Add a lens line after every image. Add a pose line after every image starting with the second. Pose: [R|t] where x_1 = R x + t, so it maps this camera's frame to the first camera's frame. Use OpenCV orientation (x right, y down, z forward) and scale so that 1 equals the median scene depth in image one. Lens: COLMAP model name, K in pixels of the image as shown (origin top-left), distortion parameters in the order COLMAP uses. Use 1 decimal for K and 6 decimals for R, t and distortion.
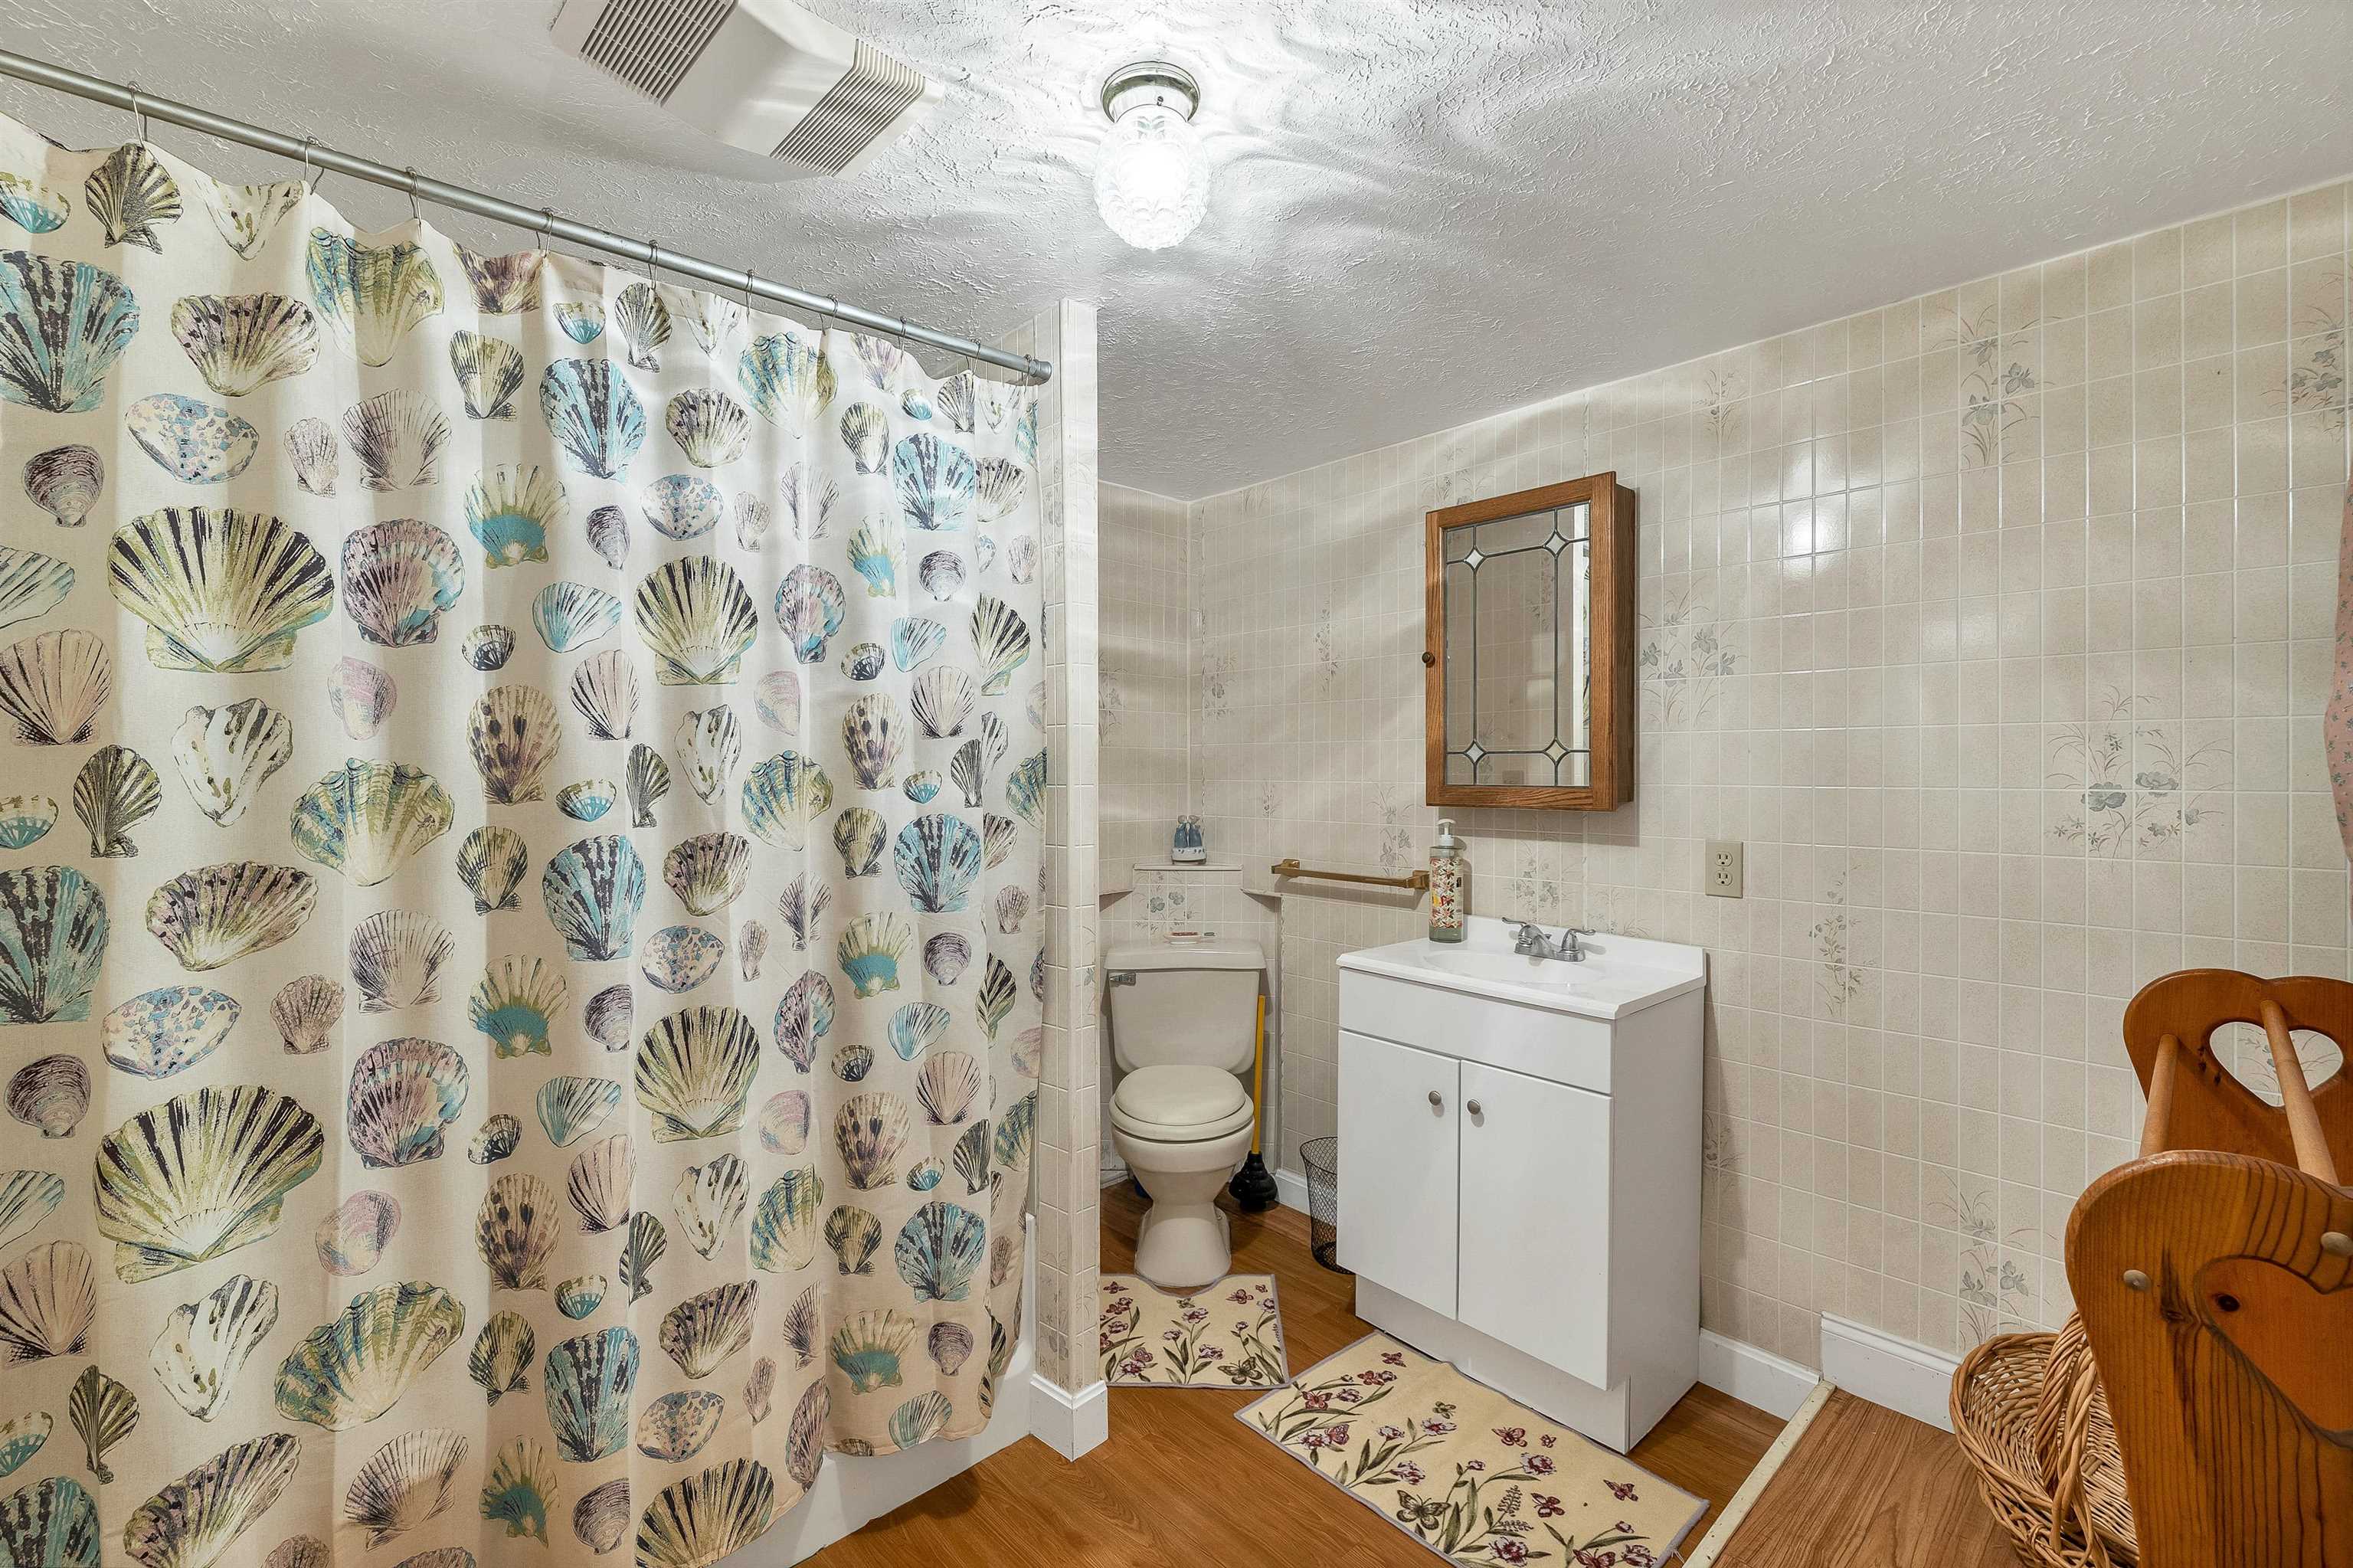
lens RADIAL K [[979.3, 0, 1178.2], [0, 979.3, 770.7], [0, 0, 1]] dist [-0.000152, 0.000011]
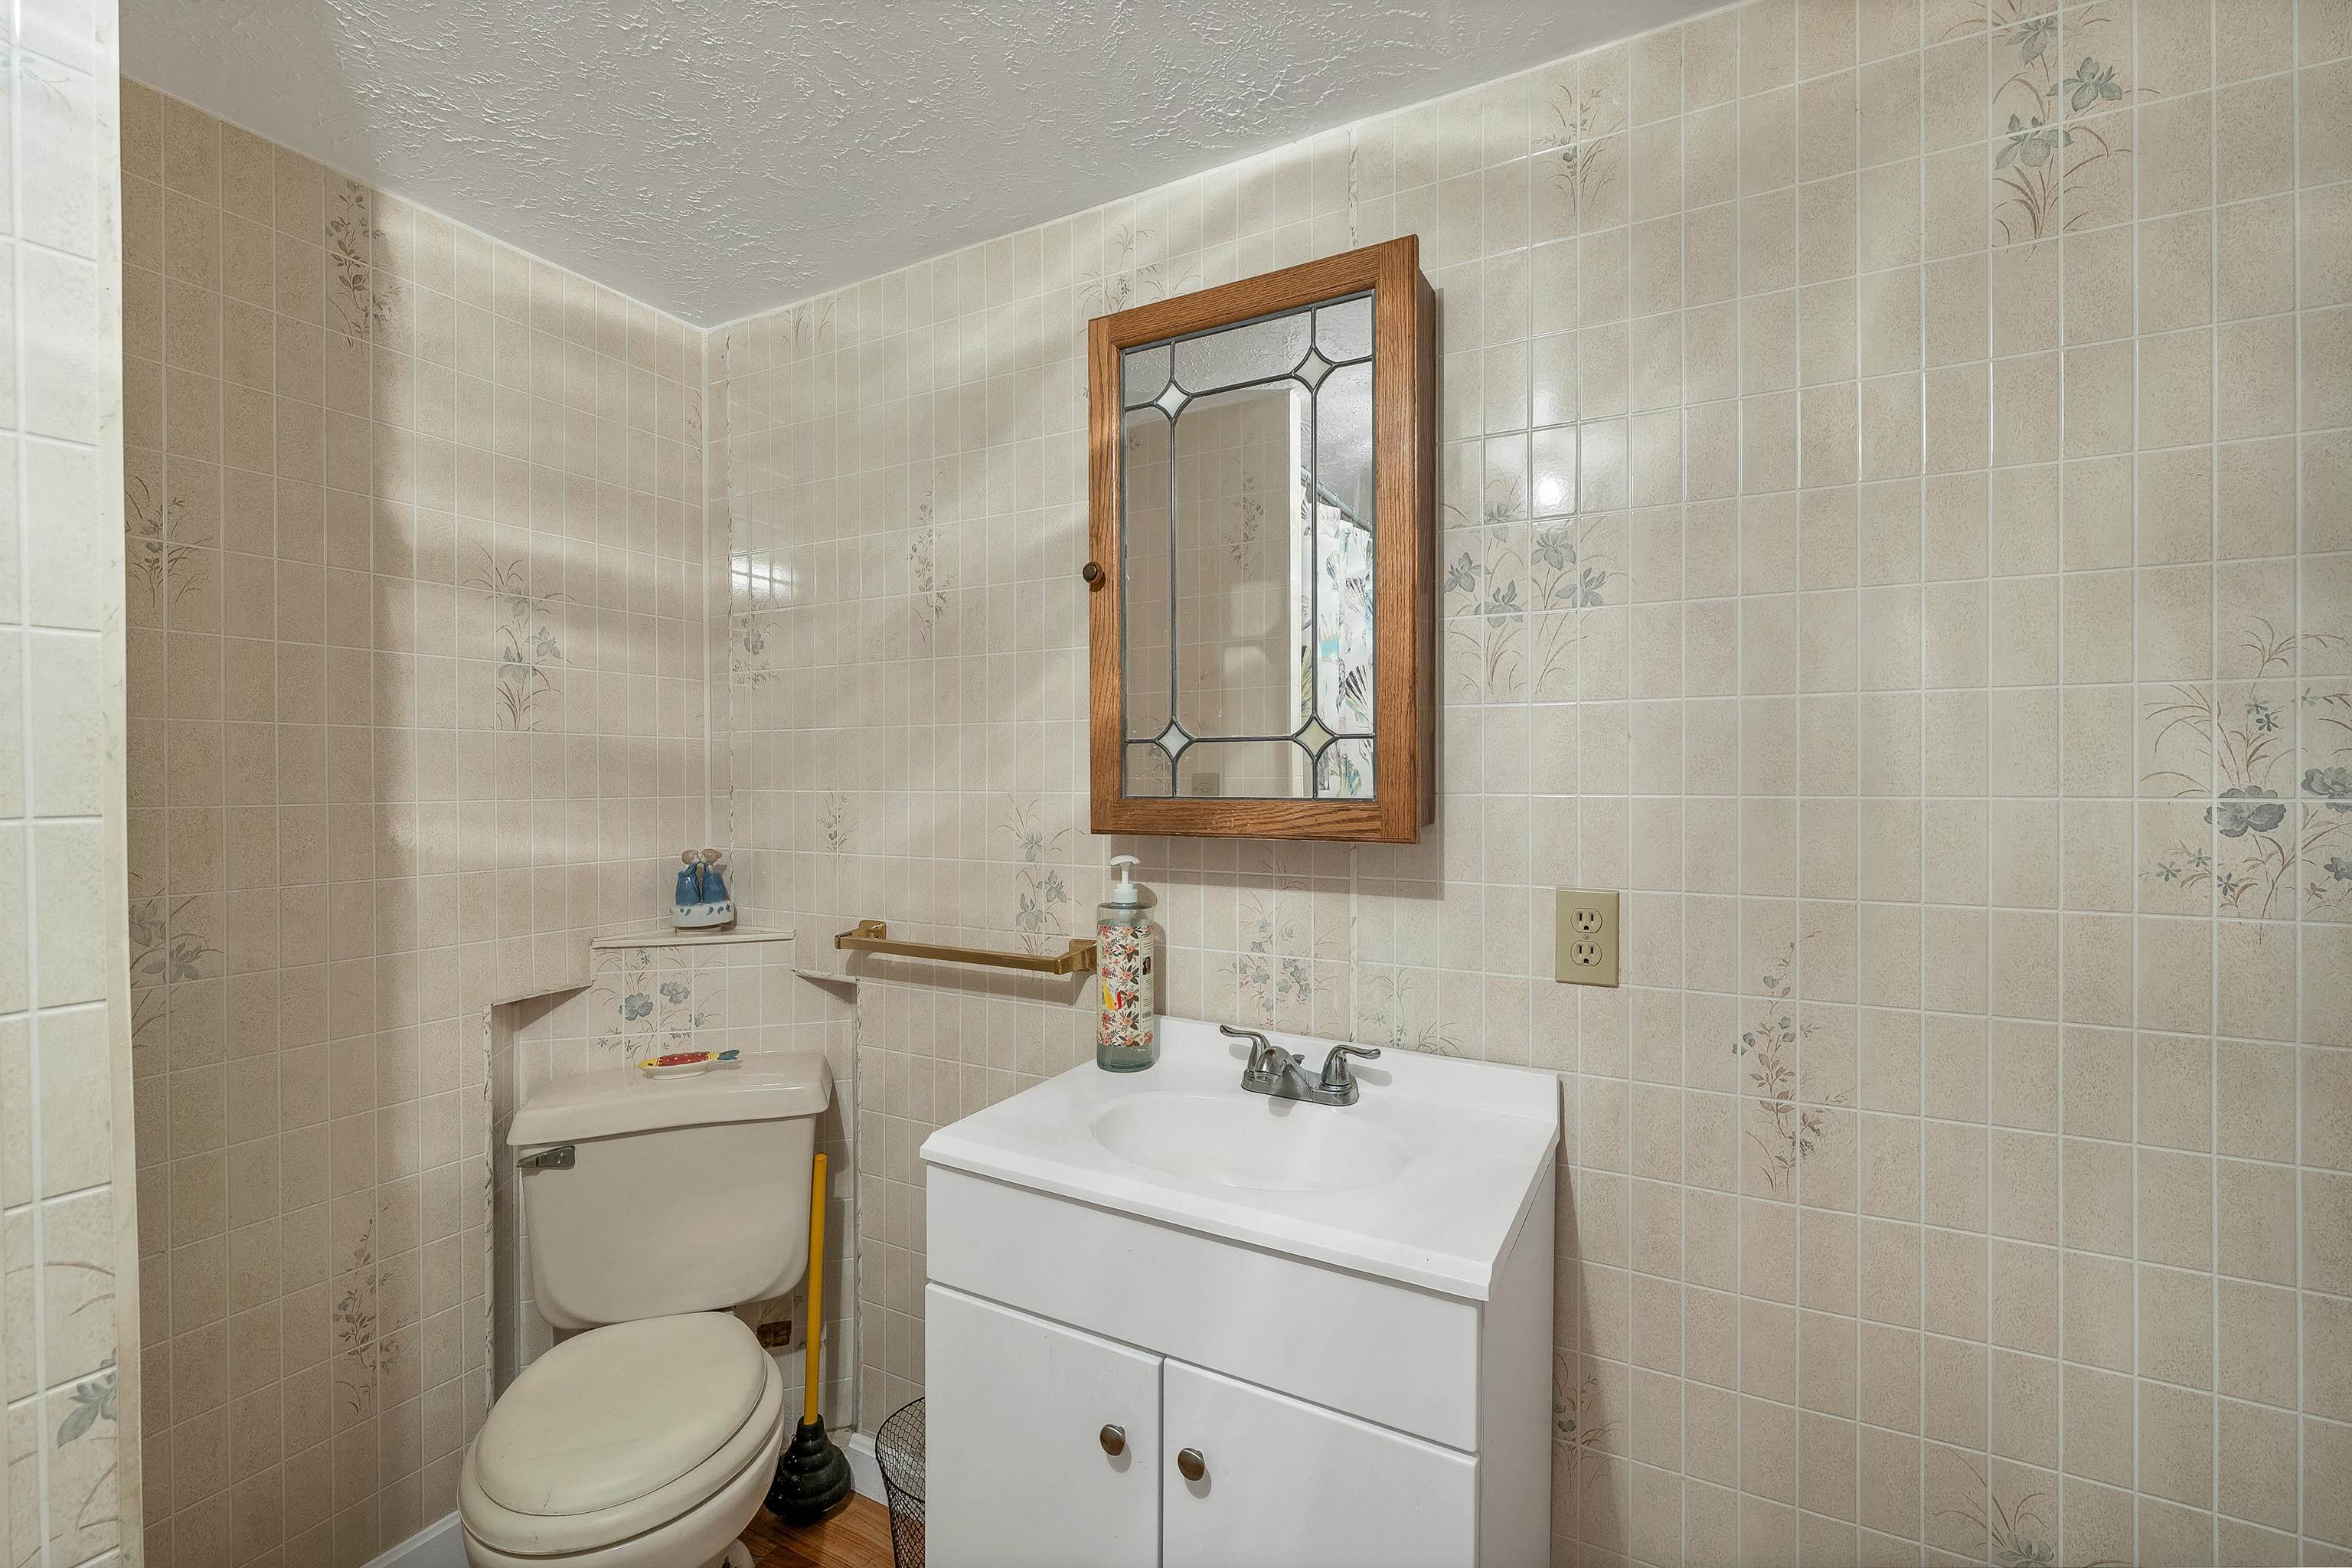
lens RADIAL K [[978.8, 0, 1177.7], [0, 978.8, 770.8], [0, 0, 1]] dist [-0.000152, 0.000011]
pose [[0.942184, -0.002519, 0.335088, 0.110628], [0.004273, 0.999981, -0.004496, 0.001734], [-0.335070, 0.005668, 0.942176, 0.449165]]
